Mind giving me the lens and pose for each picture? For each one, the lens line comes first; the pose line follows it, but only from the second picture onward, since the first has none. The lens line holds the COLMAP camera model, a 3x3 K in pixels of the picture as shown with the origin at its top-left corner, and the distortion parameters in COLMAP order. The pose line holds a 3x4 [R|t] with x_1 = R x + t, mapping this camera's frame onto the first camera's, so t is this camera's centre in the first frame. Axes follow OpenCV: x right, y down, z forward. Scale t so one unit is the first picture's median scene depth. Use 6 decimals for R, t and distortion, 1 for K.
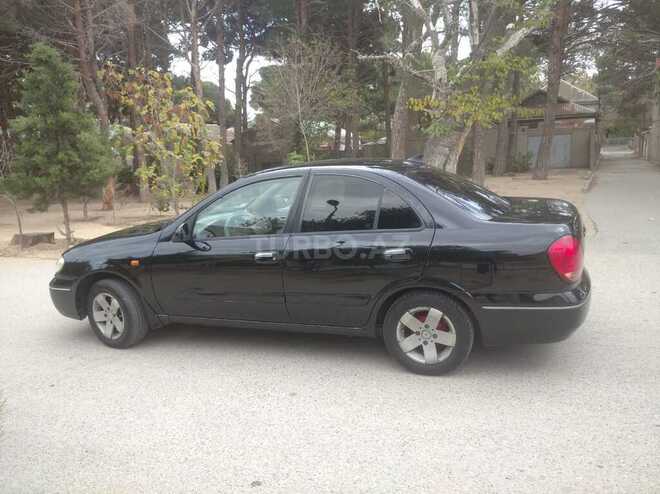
lens RADIAL K [[544.2, 0, 332.1], [0, 544.2, 244.0], [0, 0, 1]] dist [0.059981, -0.089163]
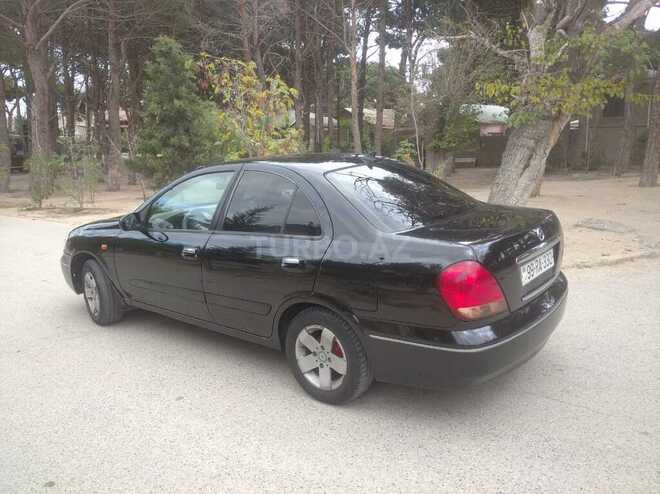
lens RADIAL K [[544.2, 0, 332.1], [0, 544.2, 244.0], [0, 0, 1]] dist [0.059981, -0.089163]
pose [[0.943883, 0.081843, -0.319978, 0.424965], [-0.073129, 0.996553, 0.039176, -0.048497], [0.322082, -0.013577, 0.946615, 0.158509]]
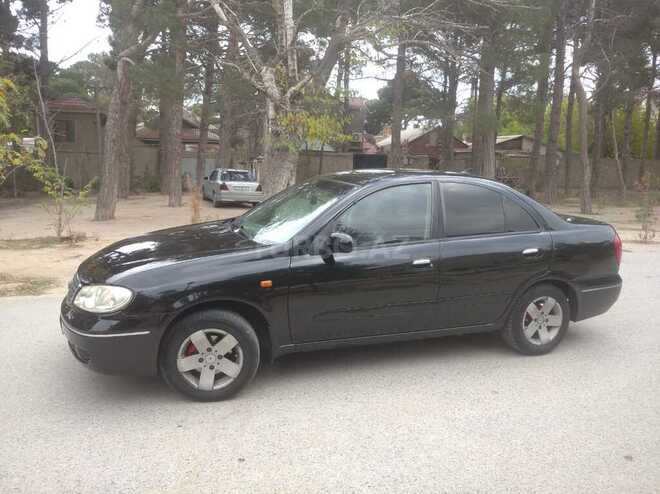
lens RADIAL K [[544.2, 0, 332.1], [0, 544.2, 244.0], [0, 0, 1]] dist [0.059981, -0.089163]
pose [[0.750289, -0.031306, 0.660368, -0.883558], [0.056872, 0.998232, -0.017293, -0.004157], [-0.658659, 0.050532, 0.750743, 0.371083]]
